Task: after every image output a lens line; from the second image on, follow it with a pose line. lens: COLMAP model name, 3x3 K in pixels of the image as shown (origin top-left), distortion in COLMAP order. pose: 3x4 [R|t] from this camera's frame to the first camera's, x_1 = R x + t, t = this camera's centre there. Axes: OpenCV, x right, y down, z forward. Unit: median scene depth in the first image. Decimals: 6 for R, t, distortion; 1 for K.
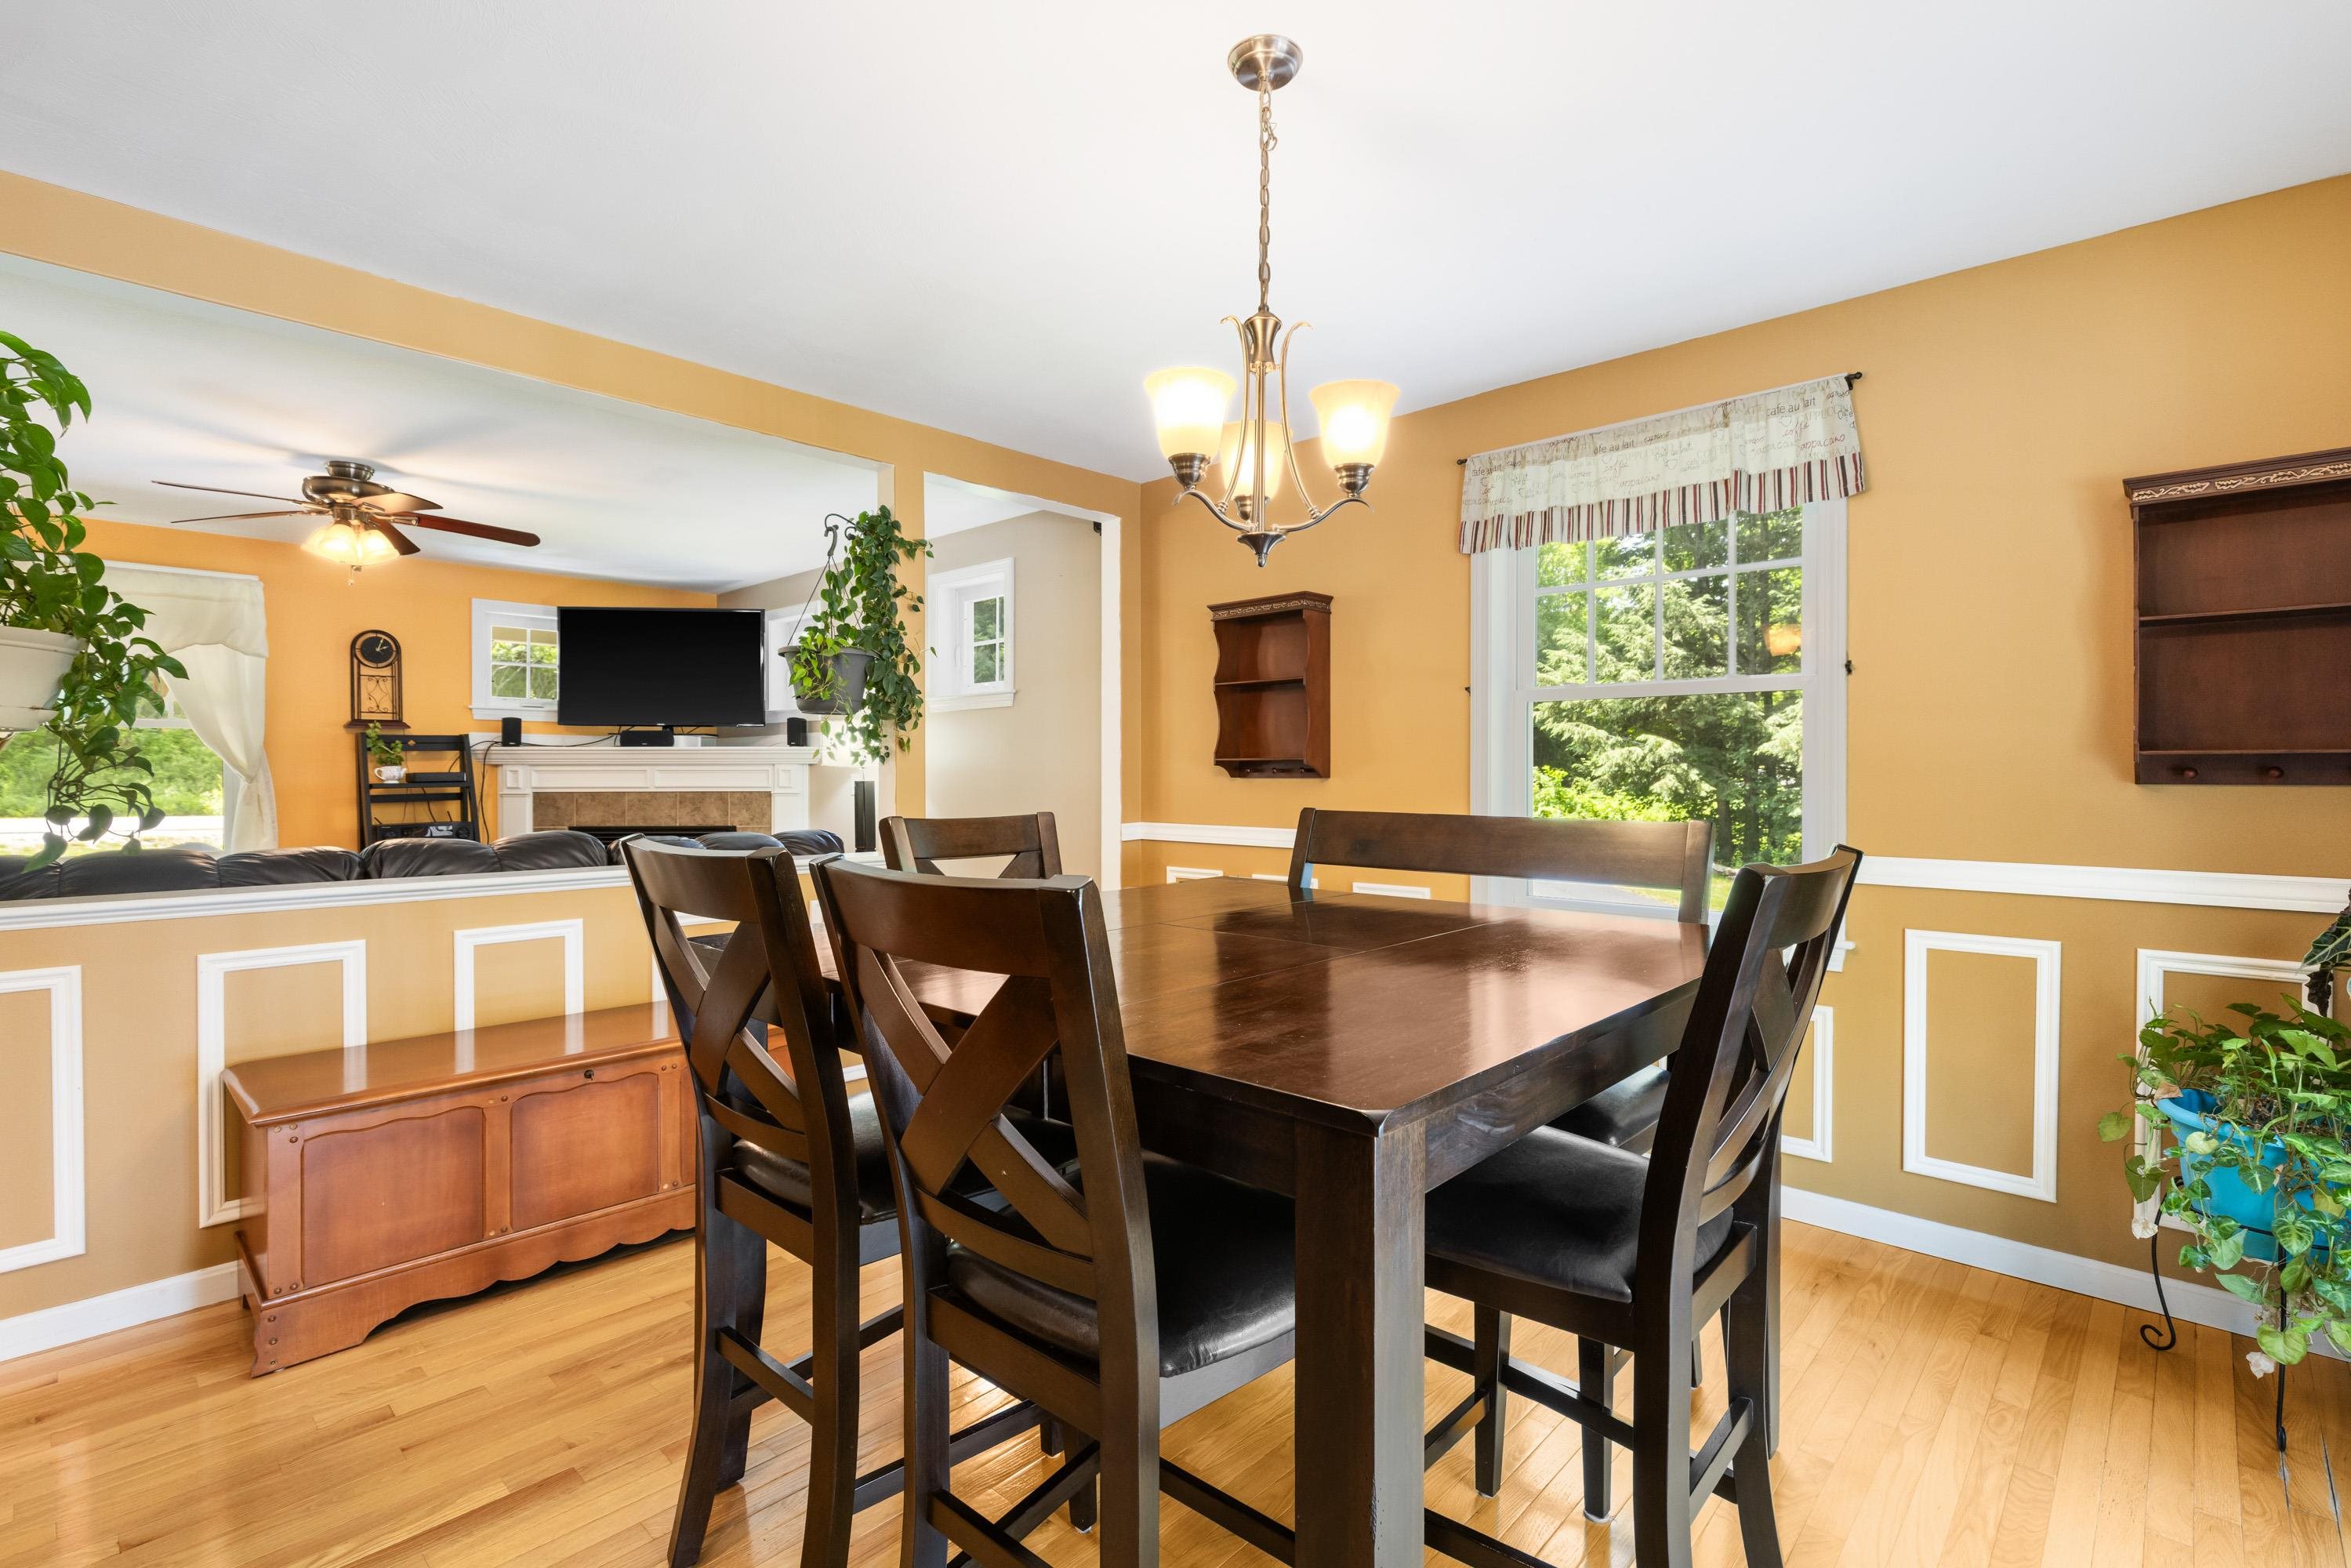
lens RADIAL K [[1066.4, 0, 1208.3], [0, 1066.4, 774.8], [0, 0, 1]] dist [0.003316, -0.001195]
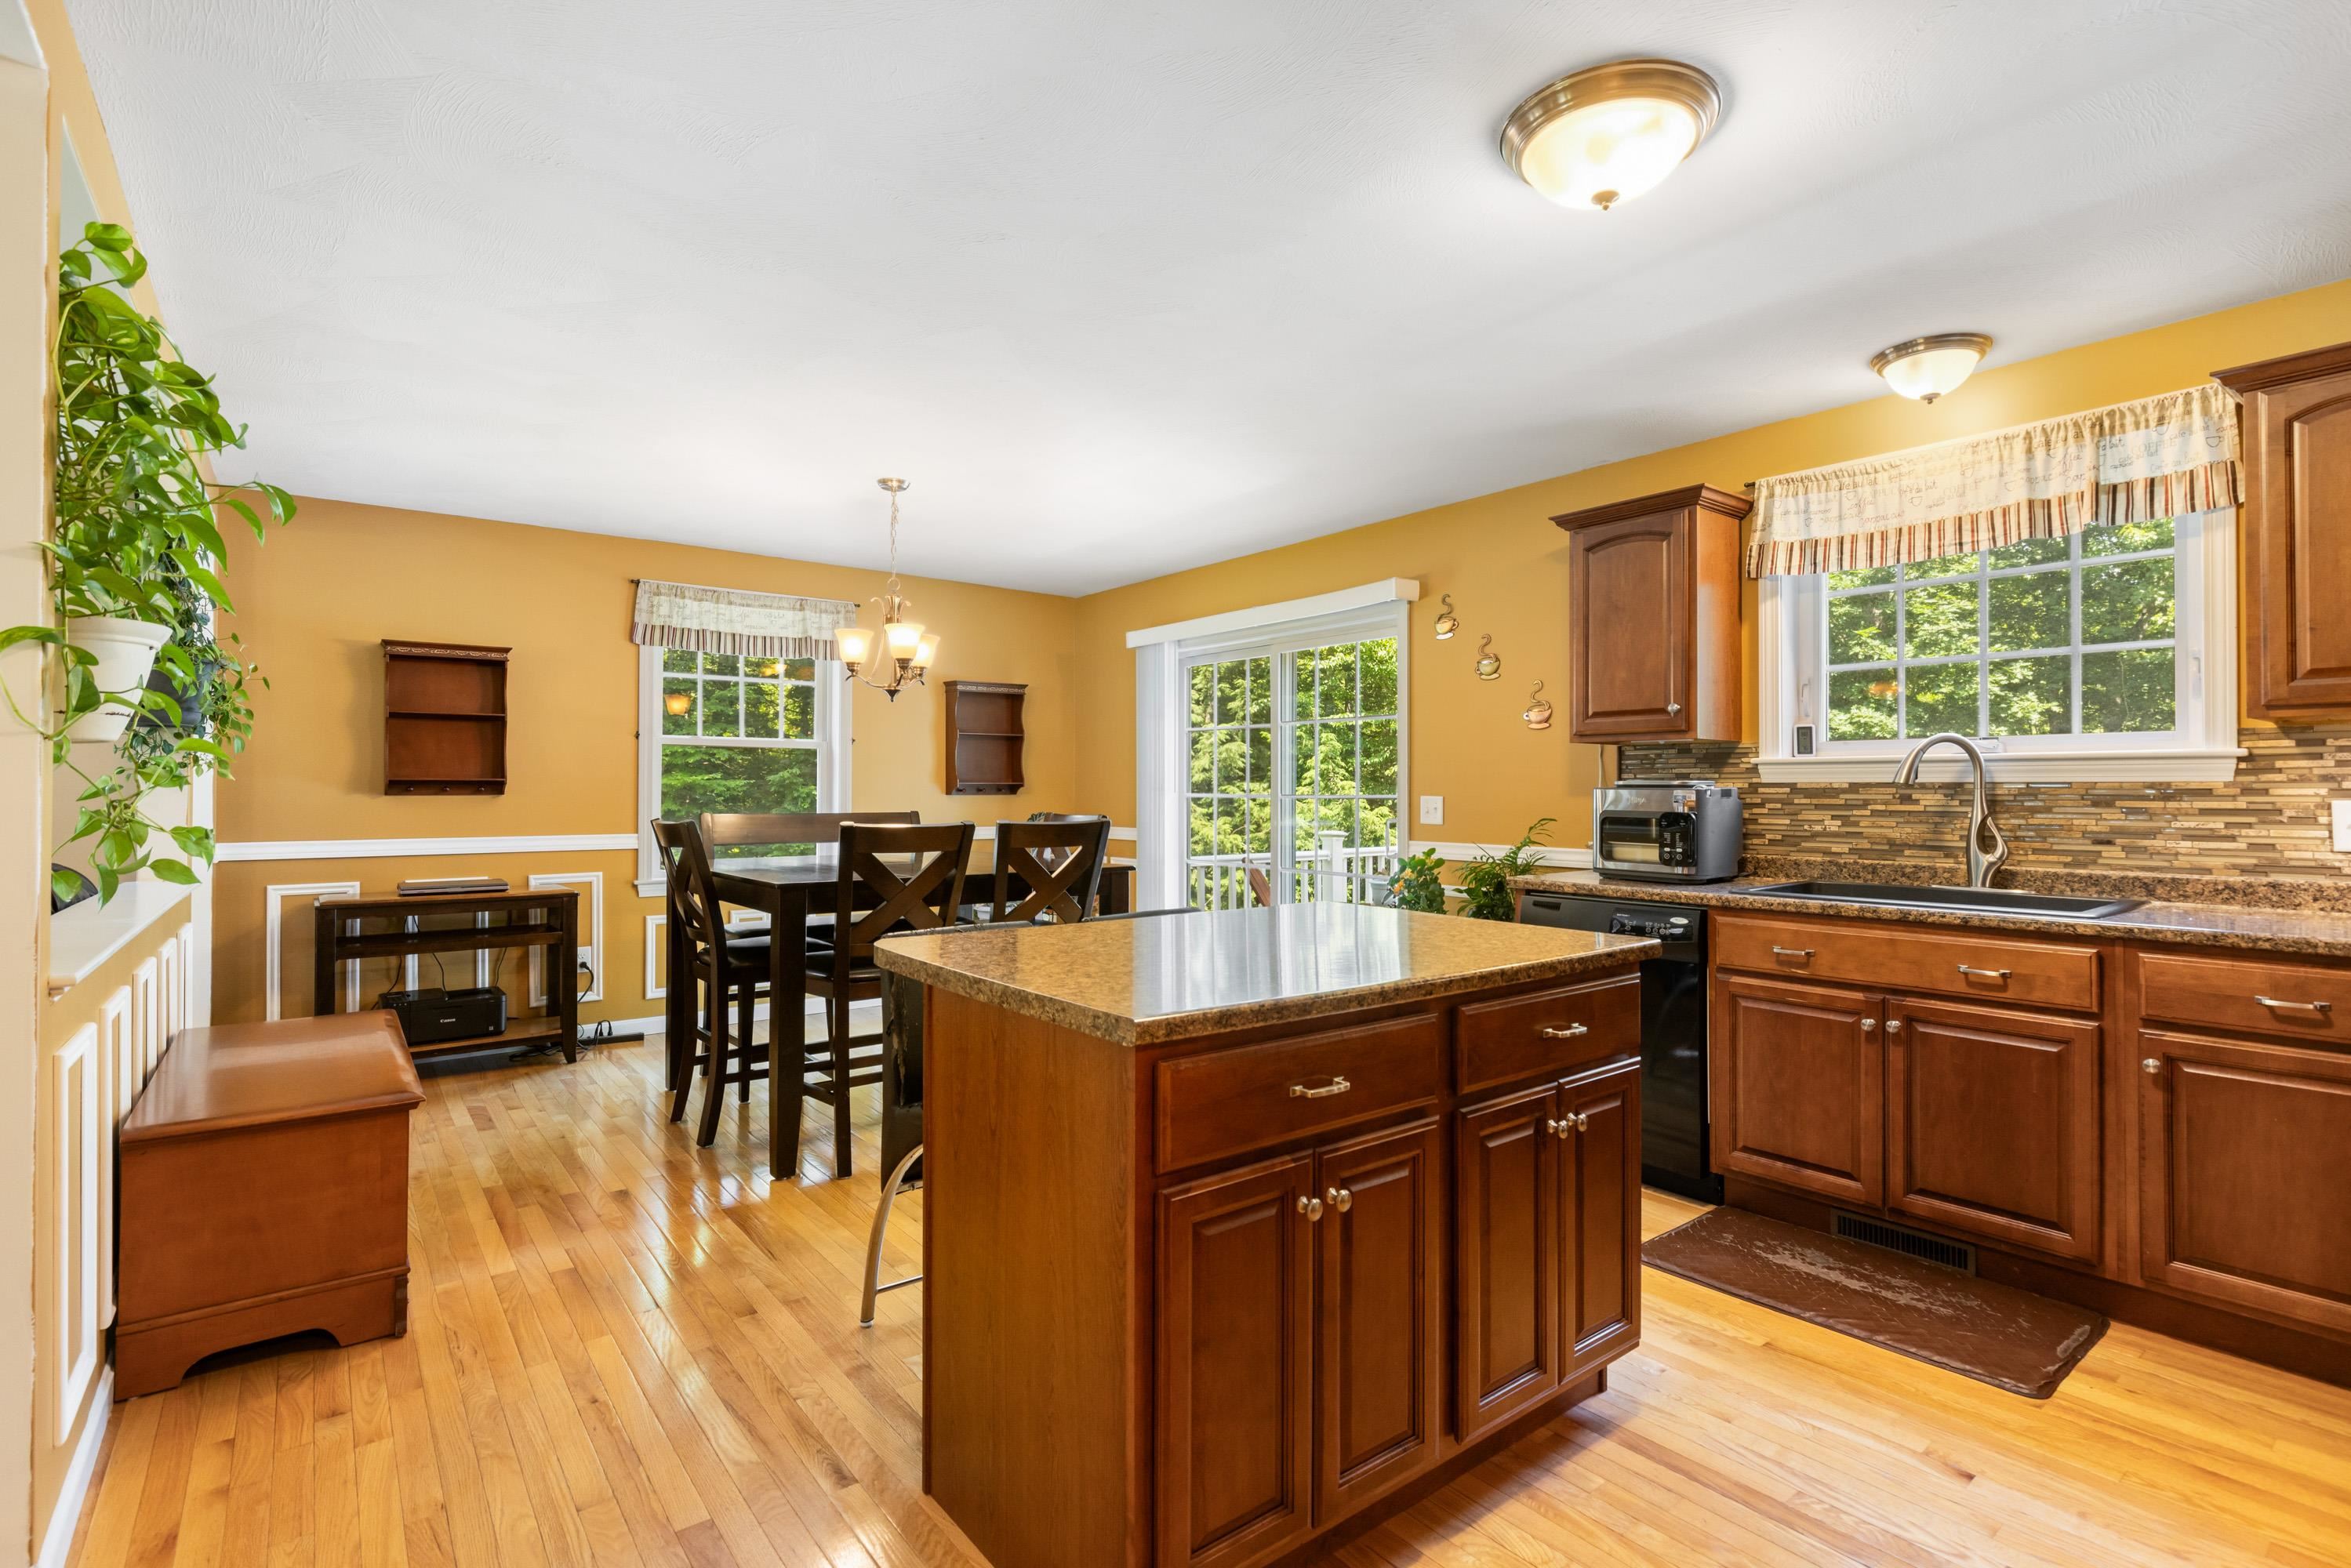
lens RADIAL K [[1090.2, 0, 1201.1], [0, 1090.2, 785.2], [0, 0, 1]] dist [-0.000187, -0.000146]
pose [[0.145888, 0.000803, 0.989301, -0.989304], [-0.000055, 1.000000, -0.000804, -0.006461], [-0.989301, 0.000063, 0.145888, -0.004808]]
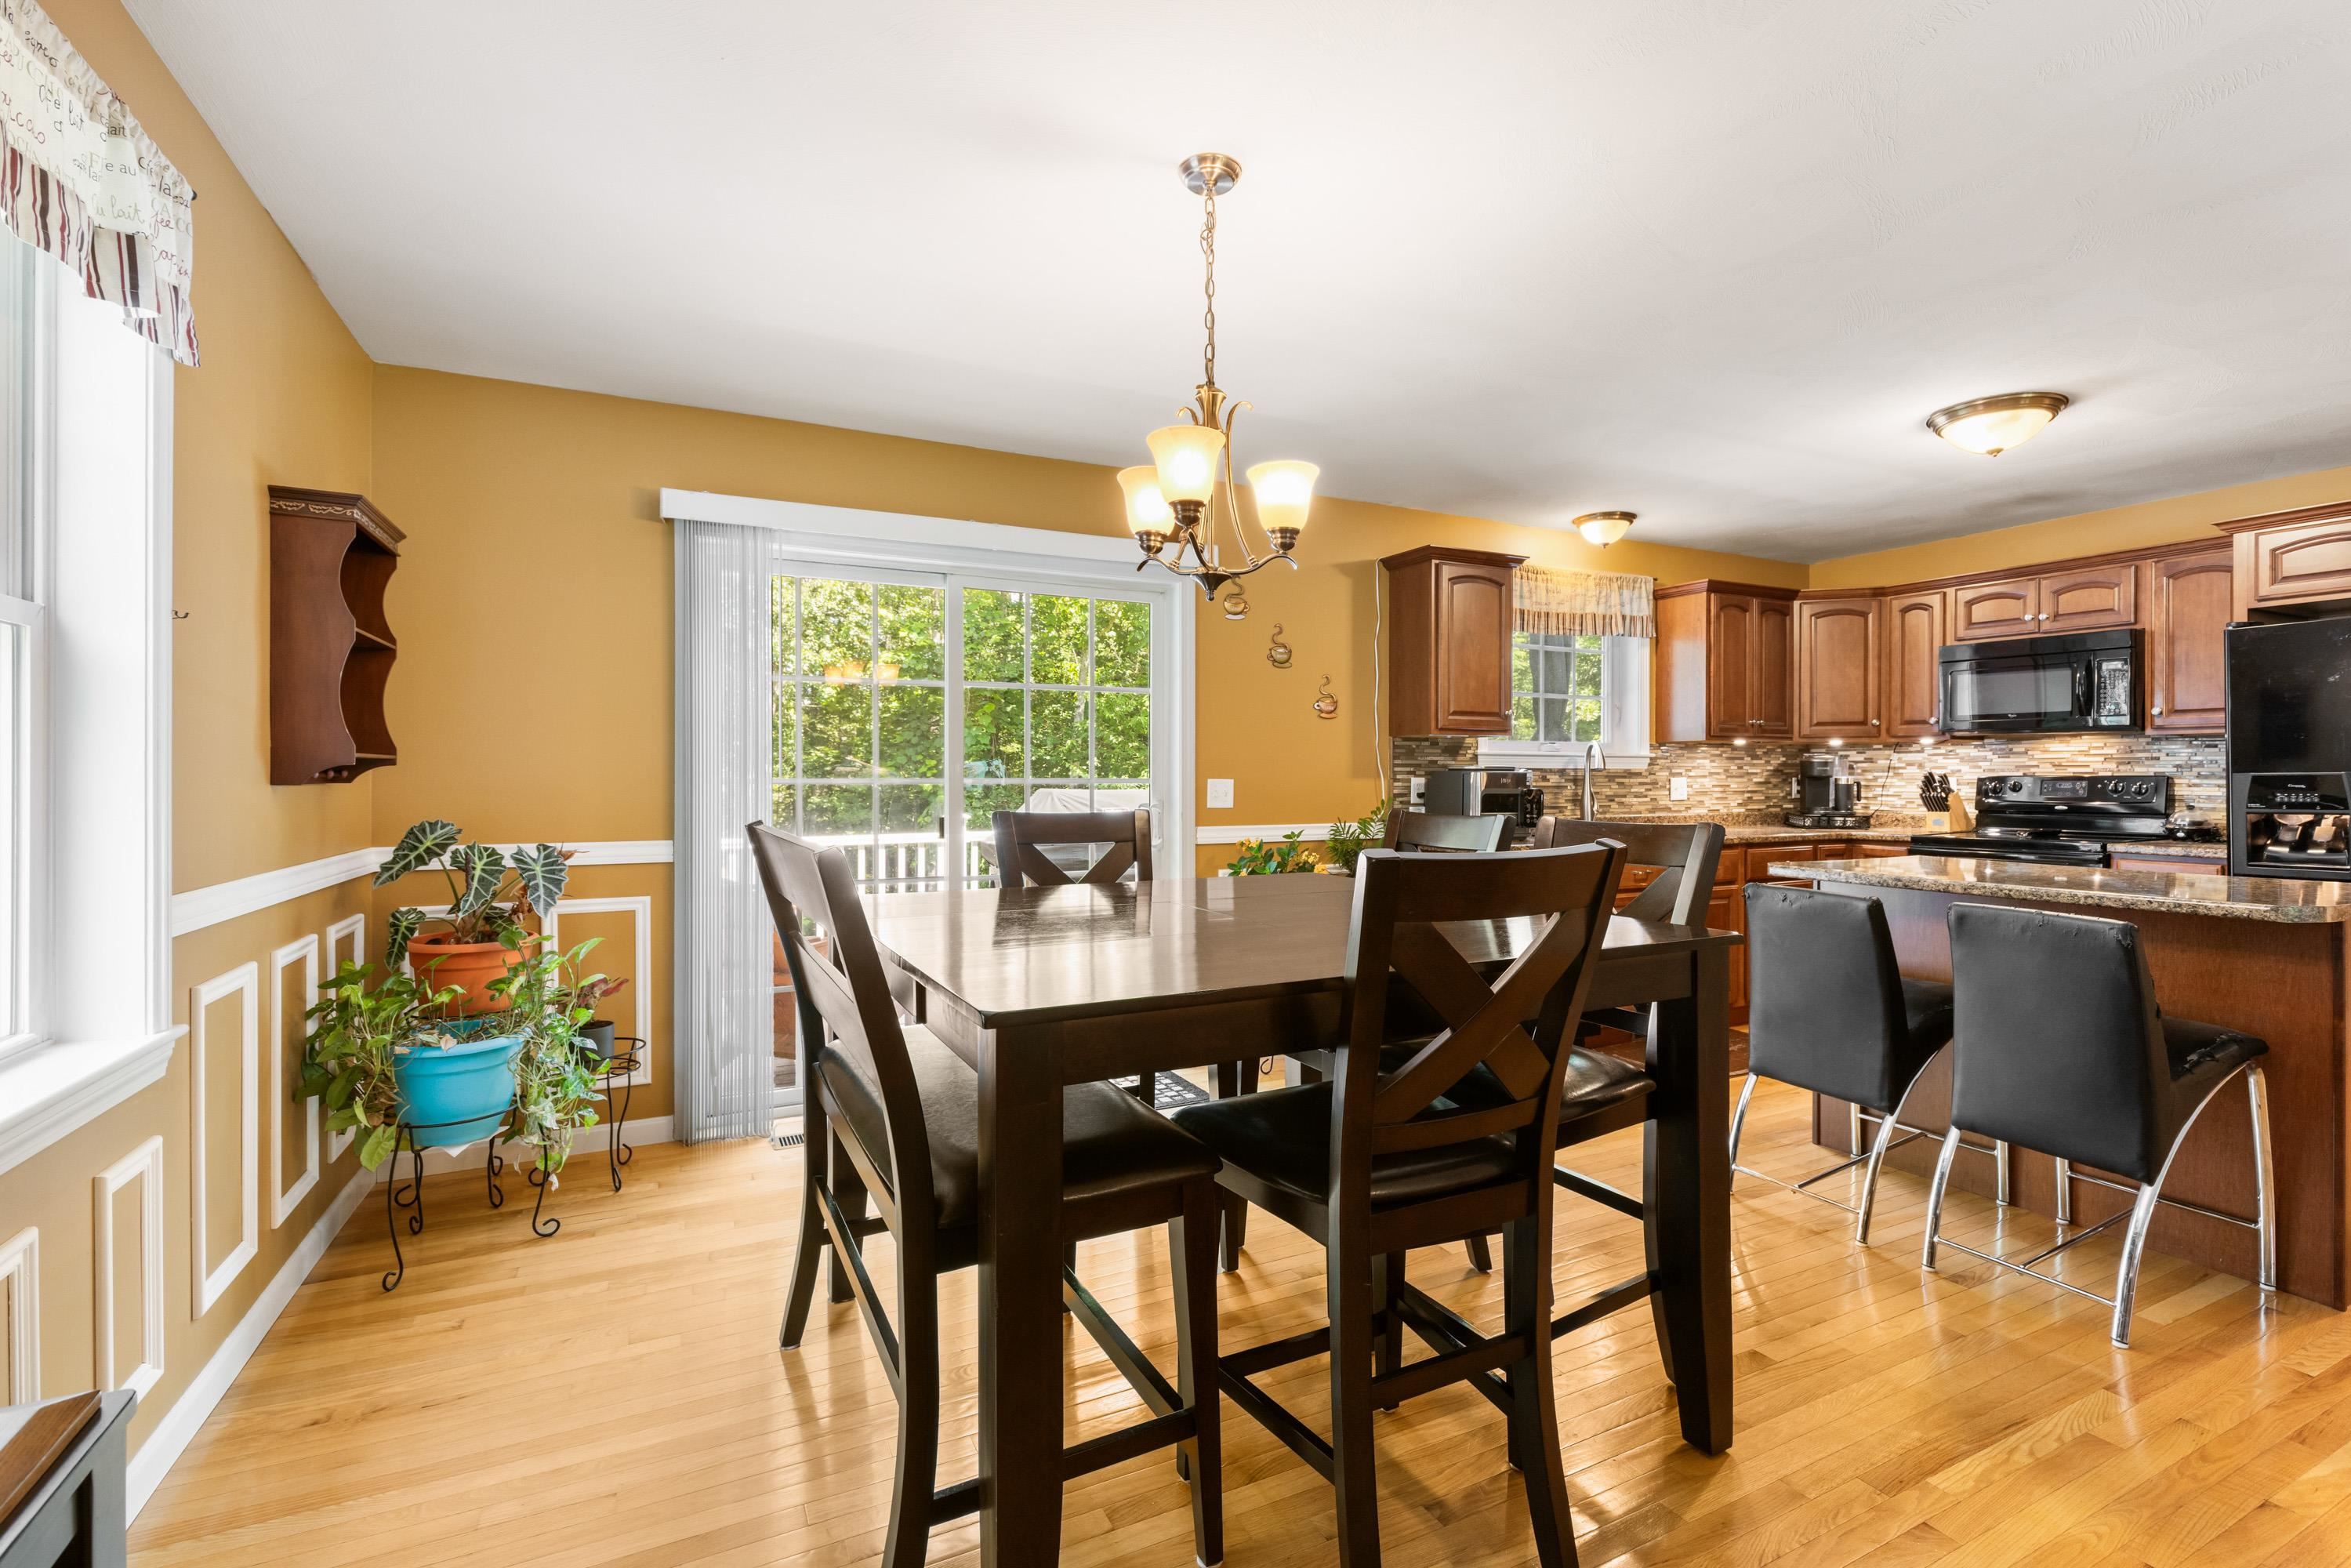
lens RADIAL K [[1066.4, 0, 1194.5], [0, 1066.4, 778.9], [0, 0, 1]] dist [0.003316, -0.001195]
pose [[-0.936898, -0.002740, 0.349593, -0.159643], [-0.001815, 0.999994, 0.002973, 0.000374], [-0.349599, 0.002151, -0.936897, 0.960278]]
